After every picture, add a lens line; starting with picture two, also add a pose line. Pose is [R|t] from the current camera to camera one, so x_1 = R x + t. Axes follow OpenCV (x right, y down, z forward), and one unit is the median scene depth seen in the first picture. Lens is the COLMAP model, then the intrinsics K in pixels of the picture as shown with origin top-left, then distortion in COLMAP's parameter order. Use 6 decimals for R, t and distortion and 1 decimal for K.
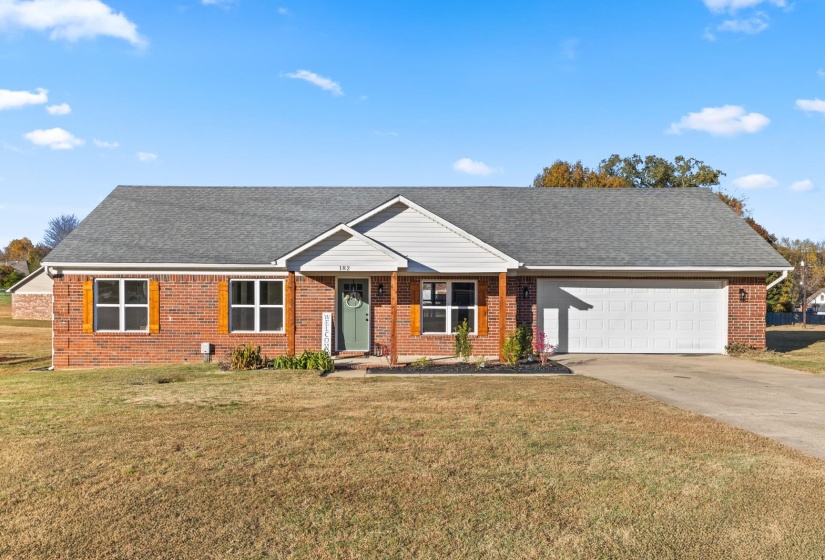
lens RADIAL K [[372.7, 0, 411.0], [0, 372.7, 275.7], [0, 0, 1]] dist [-0.003326, 0.000606]
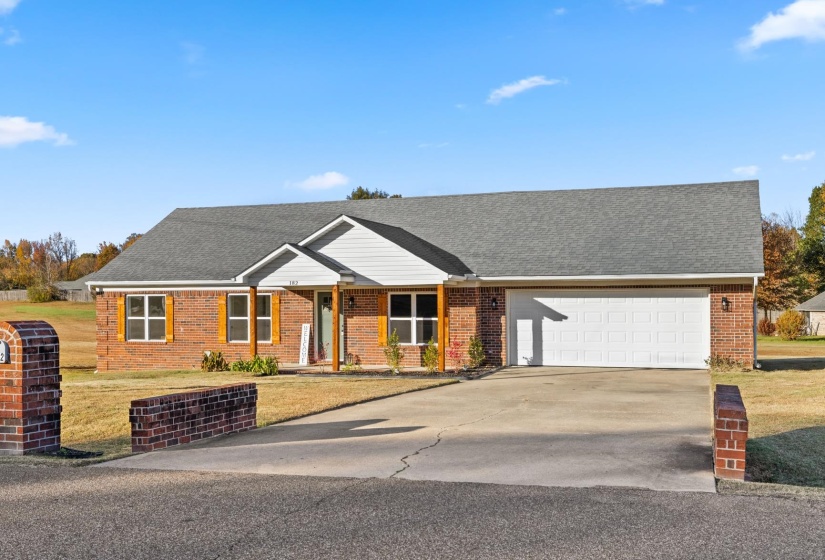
lens RADIAL K [[367.5, 0, 410.3], [0, 367.5, 278.5], [0, 0, 1]] dist [-0.001173, 0.000046]
pose [[0.988900, -0.019190, -0.147335, 0.229114], [0.015478, 0.999534, -0.026305, 0.000767], [0.147772, 0.023733, 0.988737, -0.004189]]
